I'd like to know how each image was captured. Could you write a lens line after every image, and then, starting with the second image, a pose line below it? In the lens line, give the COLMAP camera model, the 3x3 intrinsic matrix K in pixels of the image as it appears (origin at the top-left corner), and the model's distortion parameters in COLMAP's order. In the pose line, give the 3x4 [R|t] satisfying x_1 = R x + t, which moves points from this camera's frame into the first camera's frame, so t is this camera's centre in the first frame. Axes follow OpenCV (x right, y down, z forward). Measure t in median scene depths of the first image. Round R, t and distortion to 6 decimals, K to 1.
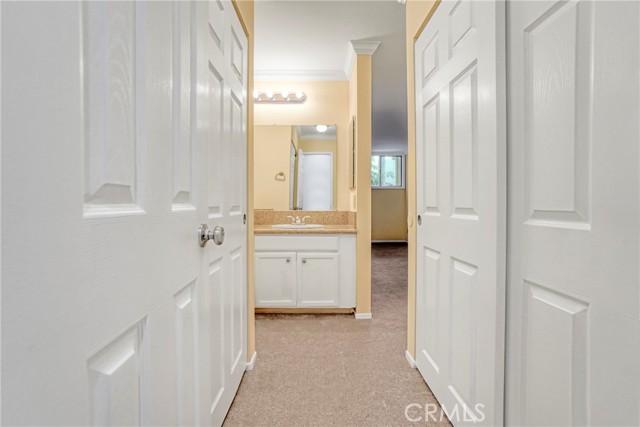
lens RADIAL K [[284.8, 0, 321.7], [0, 284.8, 210.6], [0, 0, 1]] dist [-0.041656, 0.000551]
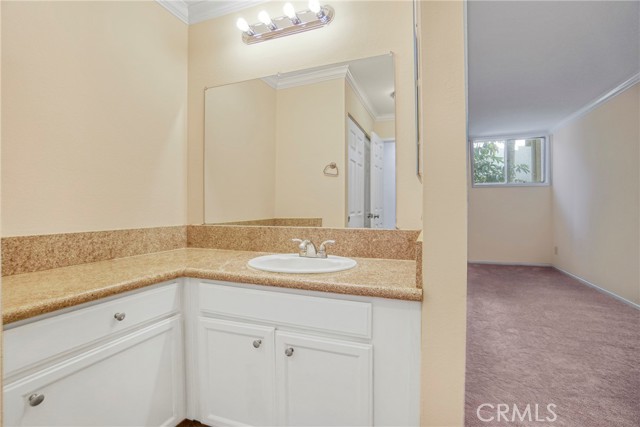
lens RADIAL K [[284.8, 0, 321.7], [0, 284.8, 210.6], [0, 0, 1]] dist [-0.041656, 0.000551]
pose [[0.925409, 0.000193, -0.378971, 0.118447], [-0.004064, 0.999947, -0.009416, -0.025007], [0.378949, 0.010253, 0.925361, 0.521759]]
